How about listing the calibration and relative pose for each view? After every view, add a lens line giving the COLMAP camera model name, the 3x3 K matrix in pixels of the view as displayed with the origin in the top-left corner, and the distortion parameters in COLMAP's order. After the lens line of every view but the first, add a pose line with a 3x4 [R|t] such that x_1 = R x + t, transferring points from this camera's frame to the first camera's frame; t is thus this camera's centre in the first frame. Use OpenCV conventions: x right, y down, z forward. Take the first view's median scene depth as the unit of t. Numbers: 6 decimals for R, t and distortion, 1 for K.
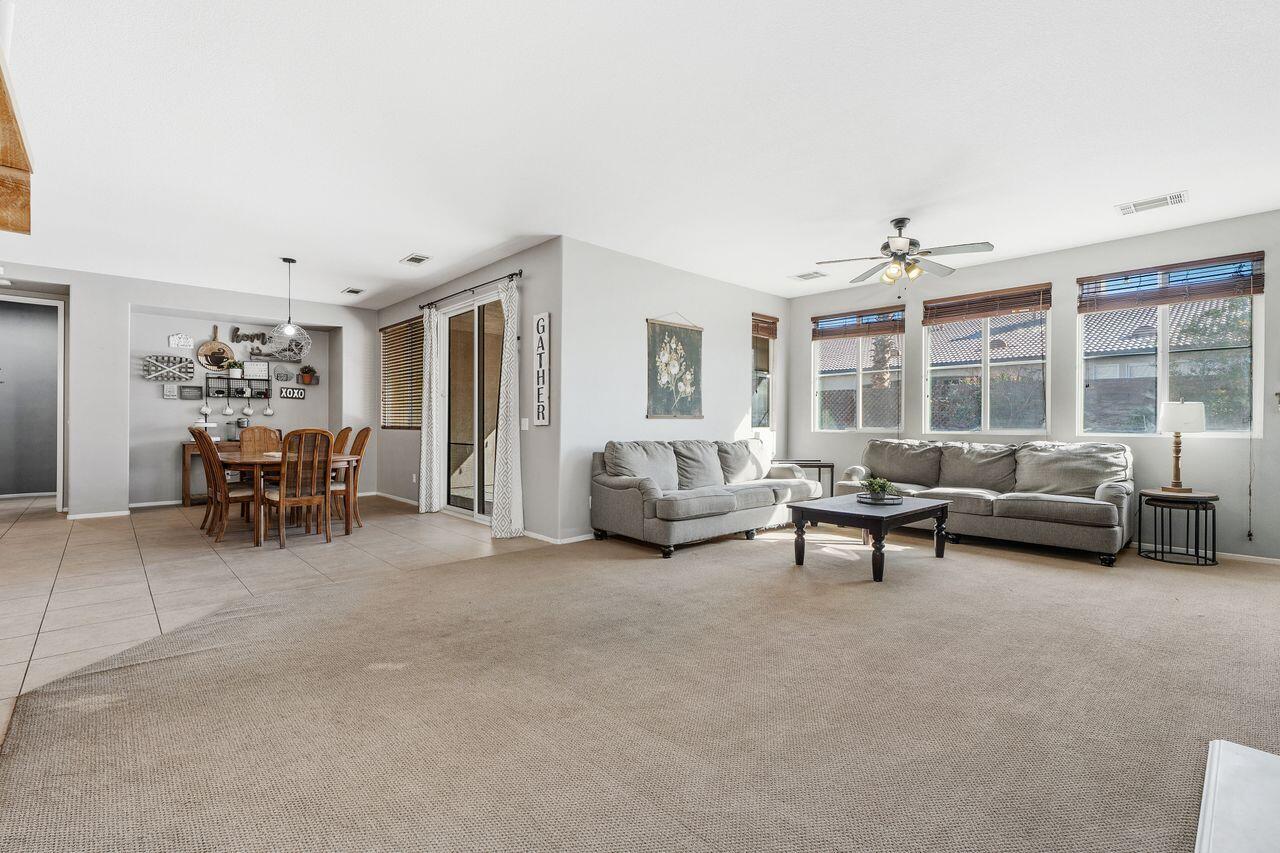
lens RADIAL K [[573.8, 0, 640.5], [0, 573.8, 422.0], [0, 0, 1]] dist [0.002487, -0.000073]
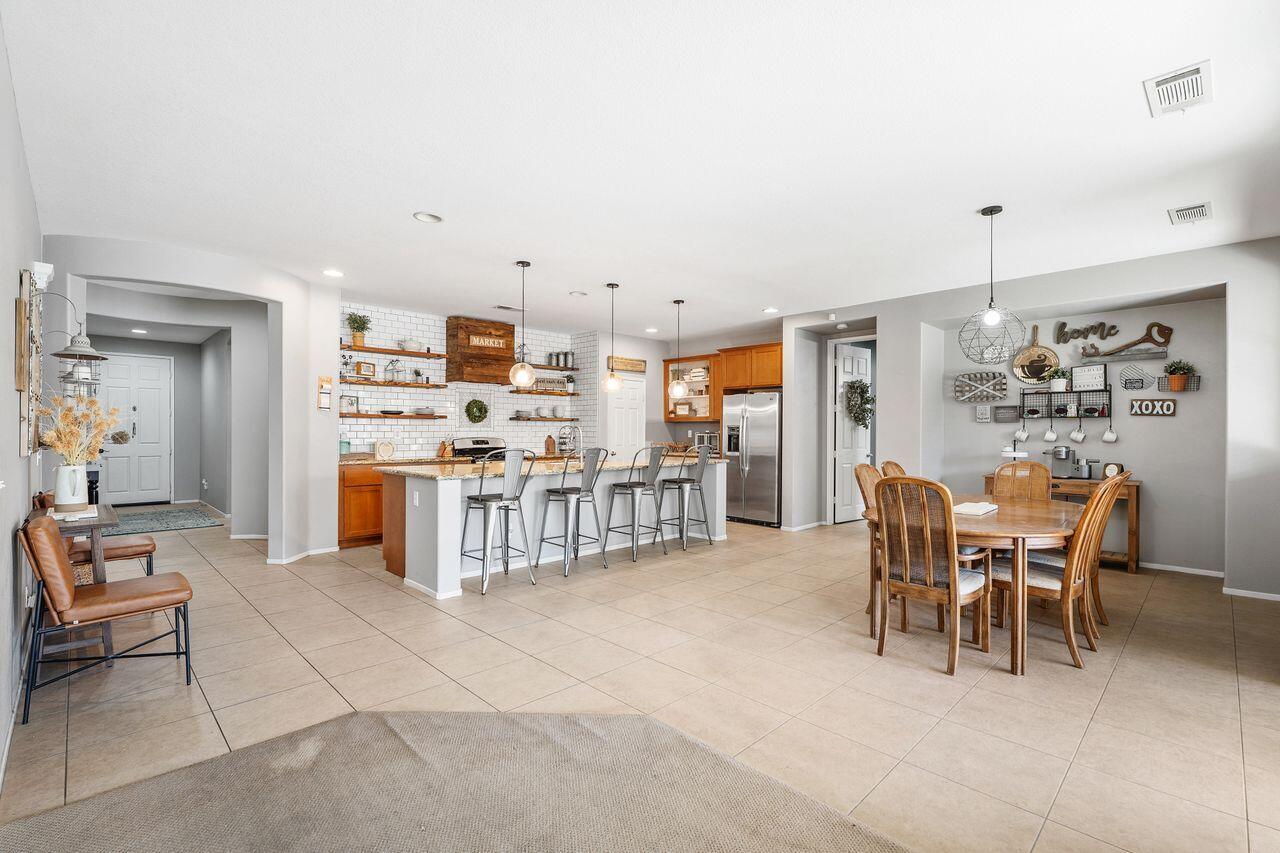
lens RADIAL K [[571.9, 0, 634.7], [0, 571.9, 432.7], [0, 0, 1]] dist [0.000409, 0.000255]
pose [[0.023703, -0.002799, -0.999715, 0.019103], [-0.000919, 0.999996, -0.002822, -0.021596], [0.999719, 0.000985, 0.023701, 0.454649]]
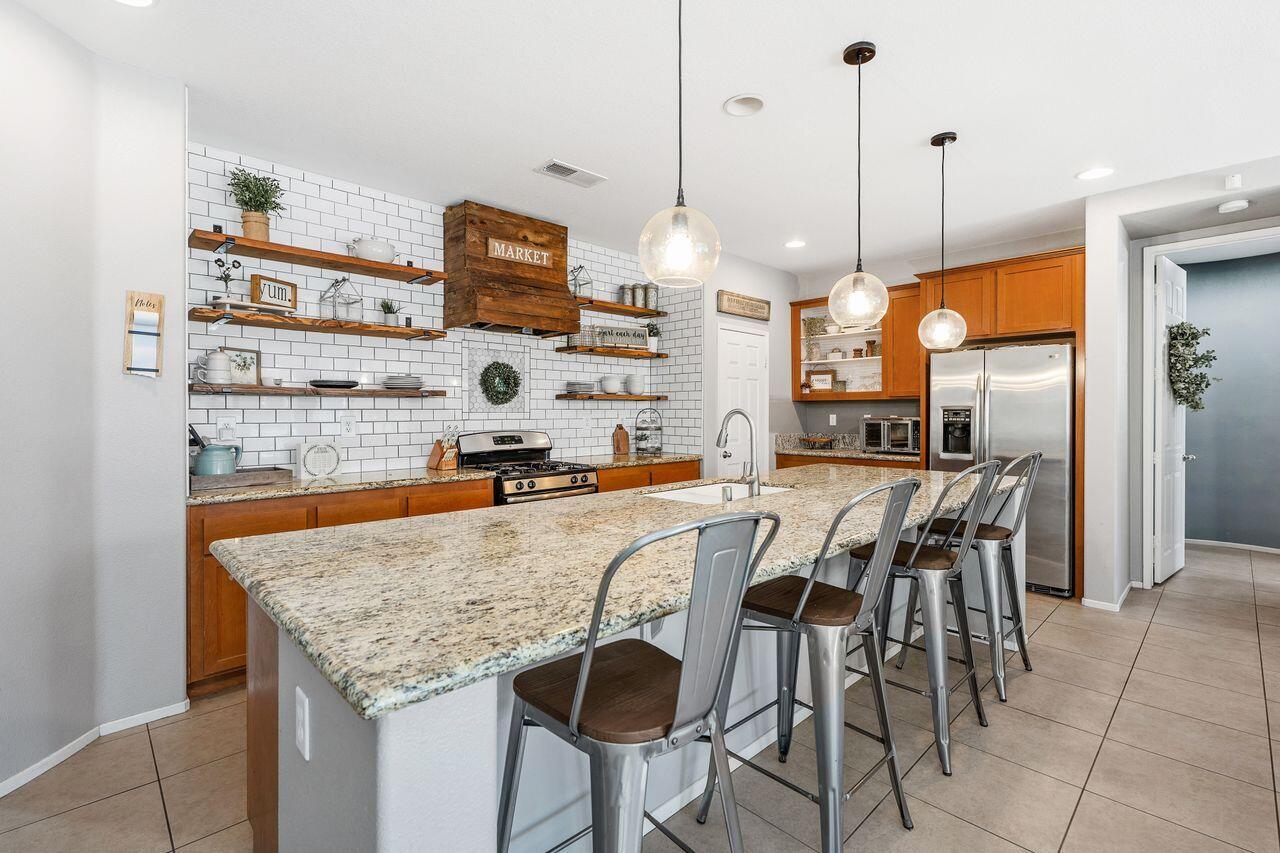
lens RADIAL K [[575.4, 0, 636.8], [0, 575.4, 415.0], [0, 0, 1]] dist [0.001587, 0.000198]
pose [[0.018906, -0.000820, -0.999821, -0.442803], [0.005430, 0.999985, -0.000717, -0.030293], [0.999807, -0.005415, 0.018910, 0.319372]]
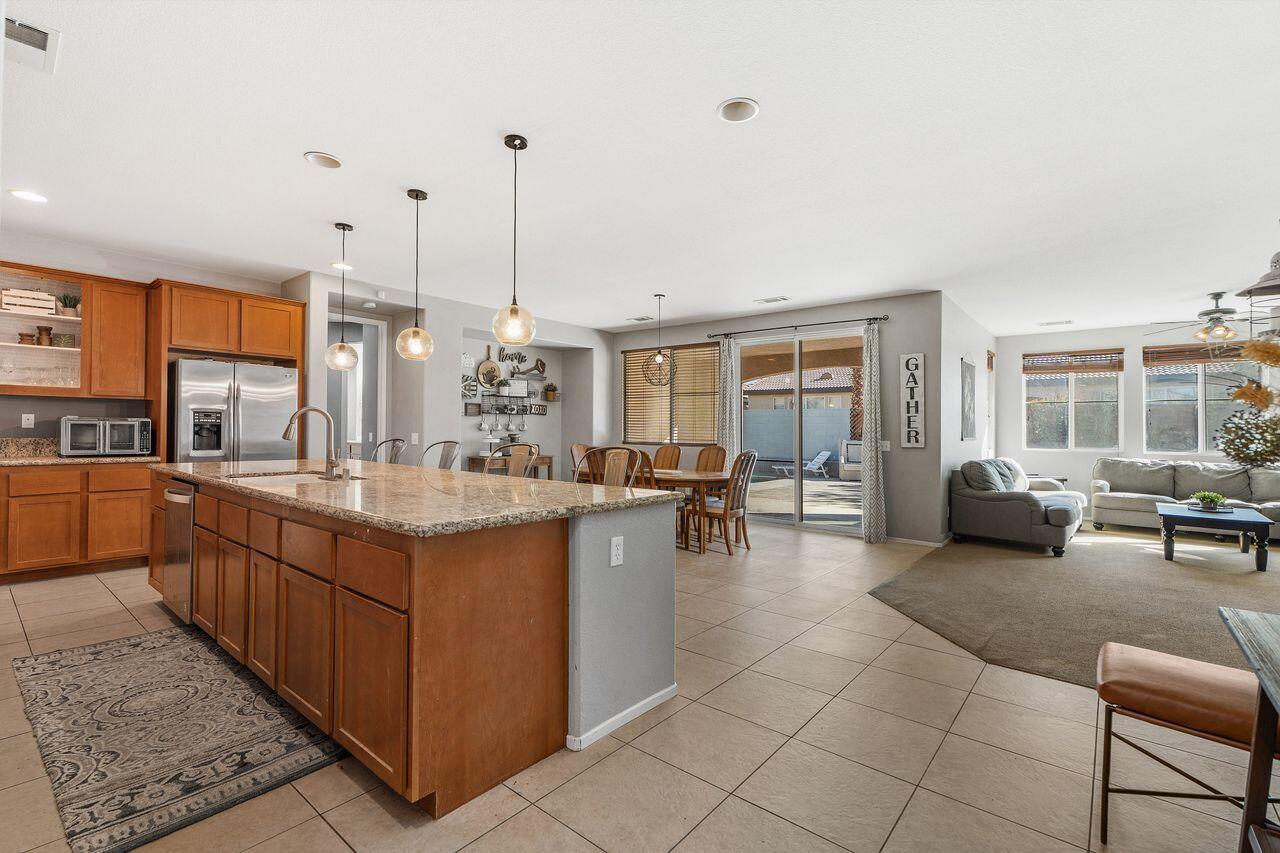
lens RADIAL K [[569.1, 0, 640.6], [0, 569.1, 424.5], [0, 0, 1]] dist [0.009072, -0.000960]
pose [[0.991291, 0.010280, 0.131290, -0.617957], [-0.009636, 0.999938, -0.005542, -0.020933], [-0.131339, 0.004229, 0.991329, -0.068698]]
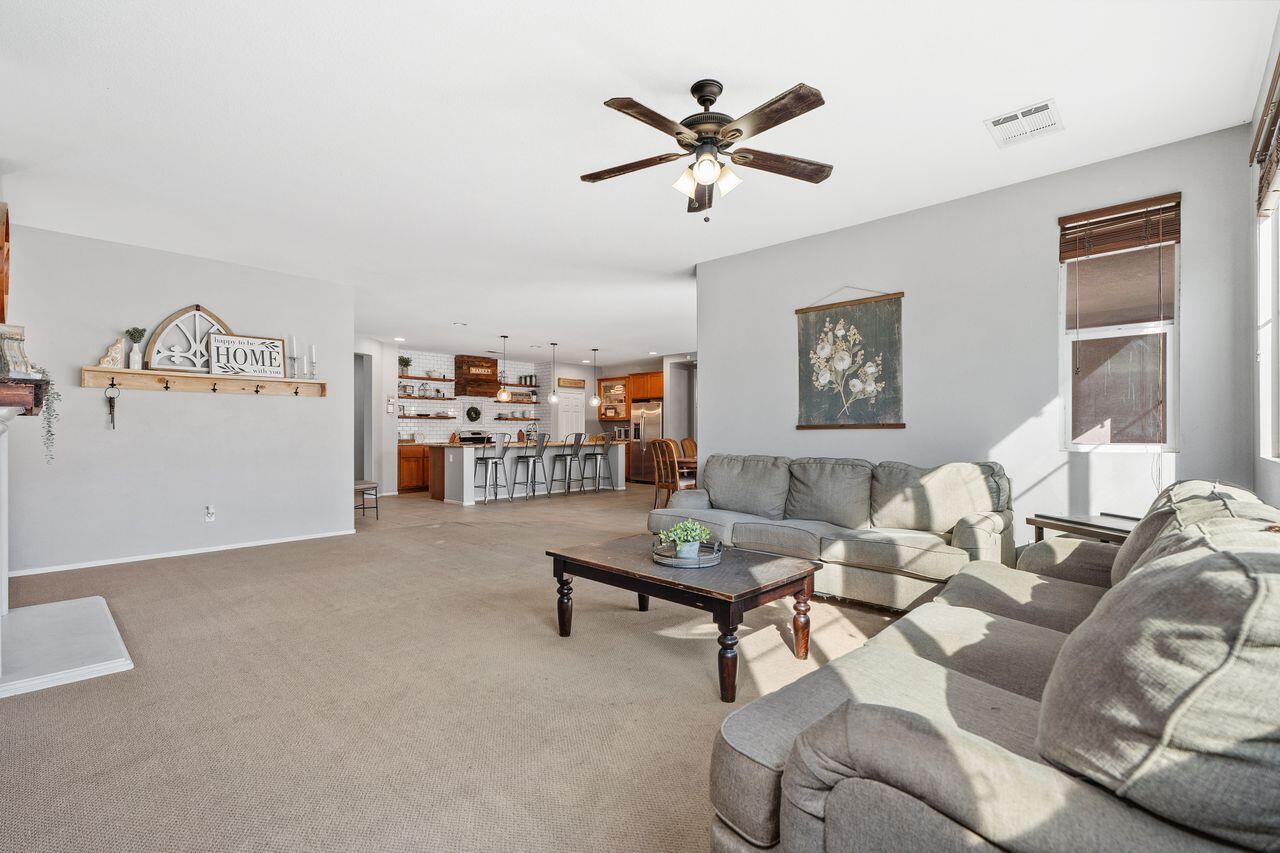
lens RADIAL K [[571.9, 0, 634.7], [0, 571.9, 432.7], [0, 0, 1]] dist [0.000409, 0.000255]
pose [[0.063626, -0.006403, -0.997953, 0.636571], [0.004605, 0.999971, -0.006122, 0.001907], [0.997963, -0.004206, 0.063654, 0.548445]]
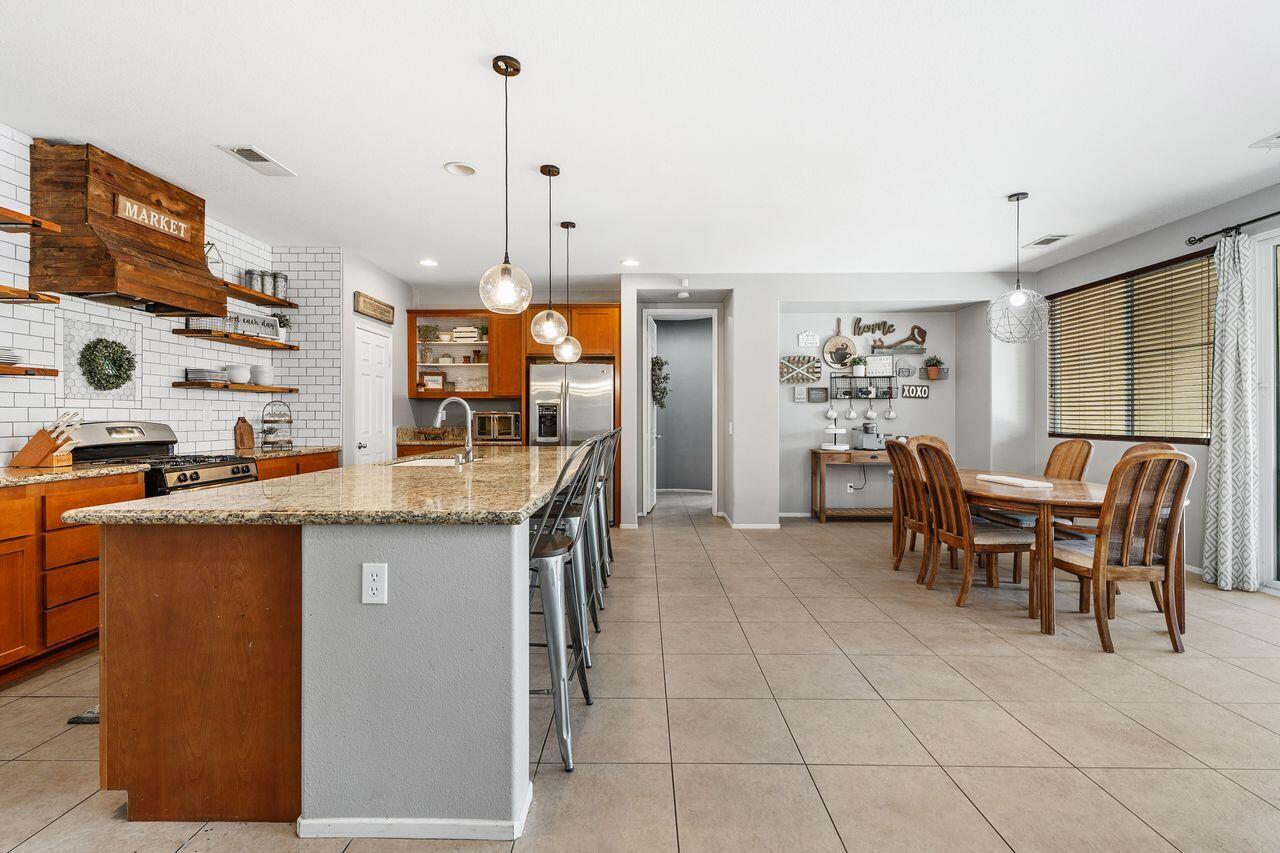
lens RADIAL K [[573.8, 0, 640.1], [0, 573.8, 418.0], [0, 0, 1]] dist [0.001880, 0.000045]
pose [[0.727565, -0.003994, -0.686027, -0.366695], [0.005648, 0.999984, 0.000168, -0.016242], [0.686015, -0.003997, 0.727576, 0.150244]]
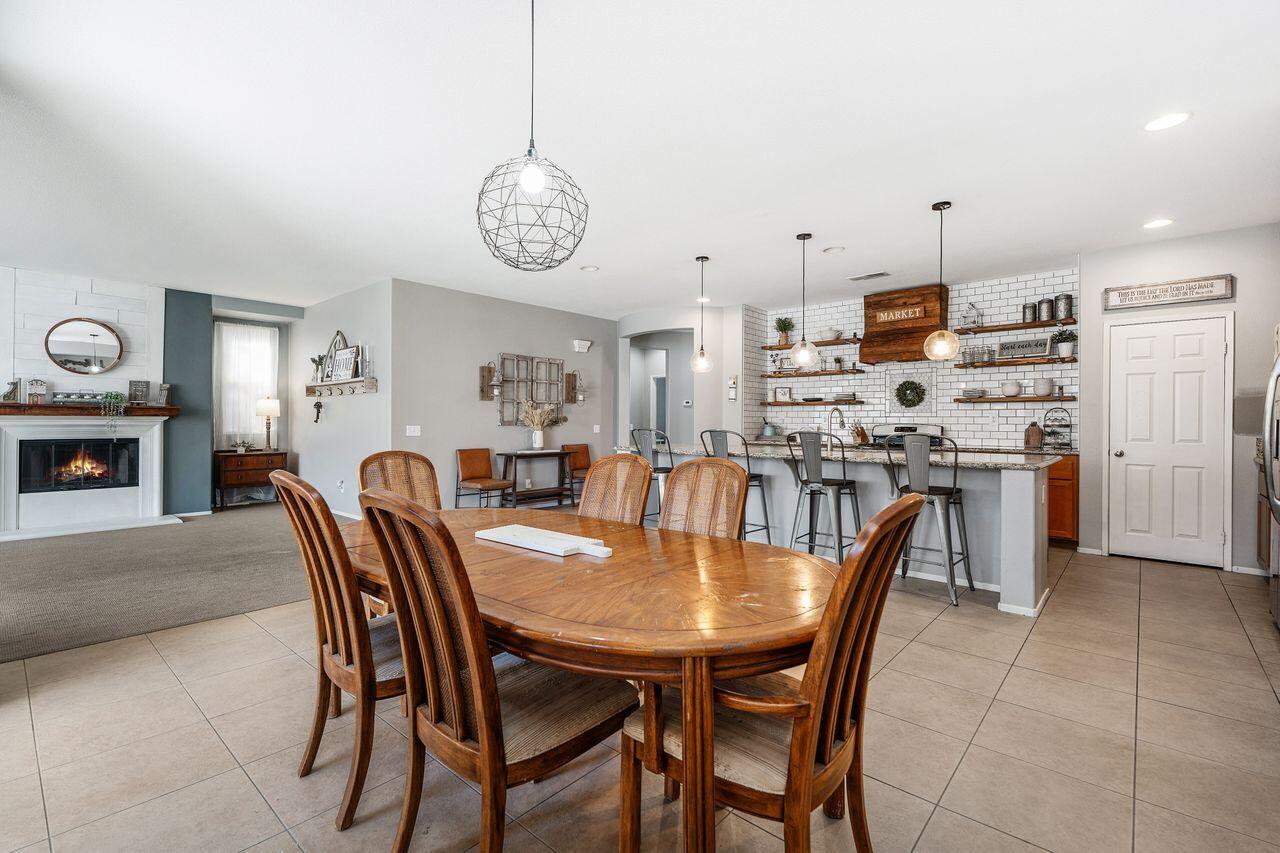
lens RADIAL K [[573.8, 0, 640.5], [0, 573.8, 422.0], [0, 0, 1]] dist [0.002487, -0.000073]
pose [[-0.995210, -0.006728, -0.097529, -0.506574], [-0.007002, 0.999972, 0.002464, -0.017857], [0.097510, 0.003135, -0.995230, 1.055372]]
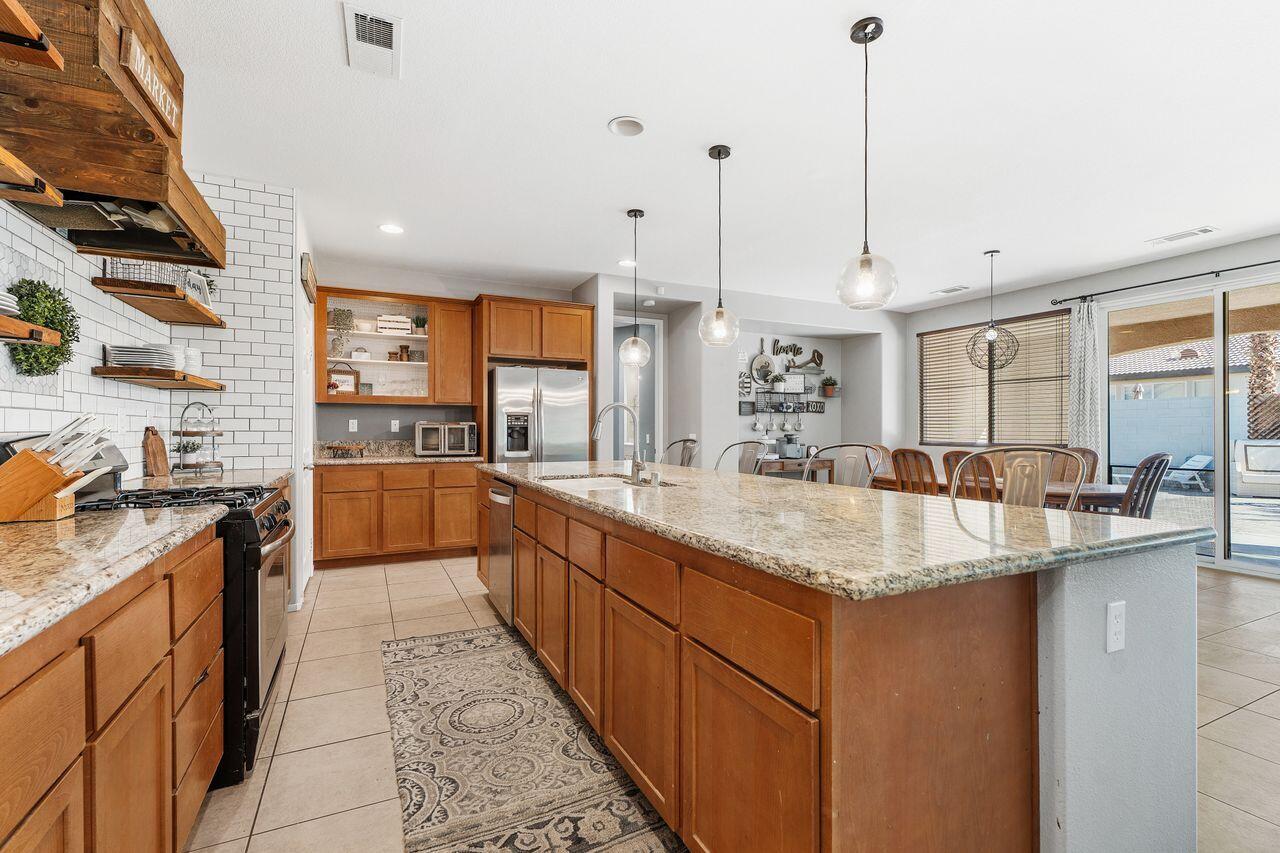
lens RADIAL K [[569.1, 0, 640.6], [0, 569.1, 424.5], [0, 0, 1]] dist [0.009072, -0.000960]
pose [[0.957852, -0.006749, -0.287182, -0.680904], [0.004629, 0.999957, -0.008063, -0.016478], [0.287224, 0.006394, 0.957842, 0.023254]]
